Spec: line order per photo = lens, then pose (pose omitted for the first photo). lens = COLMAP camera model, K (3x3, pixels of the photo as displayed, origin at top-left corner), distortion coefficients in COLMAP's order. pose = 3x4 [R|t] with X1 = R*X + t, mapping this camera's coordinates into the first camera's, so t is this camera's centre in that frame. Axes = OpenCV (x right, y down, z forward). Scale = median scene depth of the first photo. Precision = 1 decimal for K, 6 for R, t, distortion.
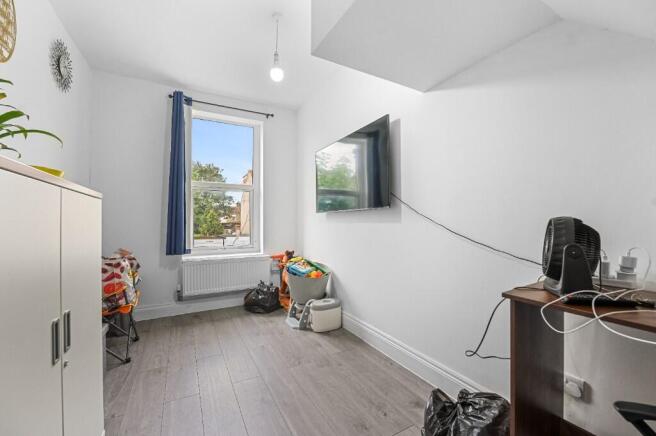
lens RADIAL K [[267.2, 0, 328.0], [0, 267.2, 218.0], [0, 0, 1]] dist [-0.000885, -0.000048]
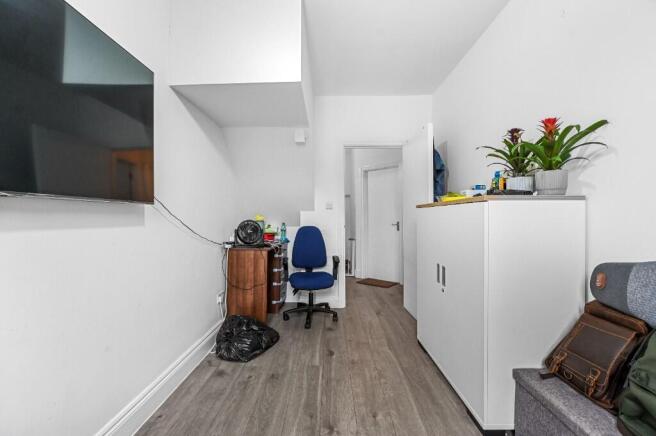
lens RADIAL K [[267.2, 0, 328.0], [0, 267.2, 218.0], [0, 0, 1]] dist [-0.000885, -0.000048]
pose [[-0.866389, -0.000186, 0.499370, -0.604636], [-0.001238, 0.999998, -0.001774, -0.001899], [-0.499368, -0.002155, -0.866387, 1.594308]]
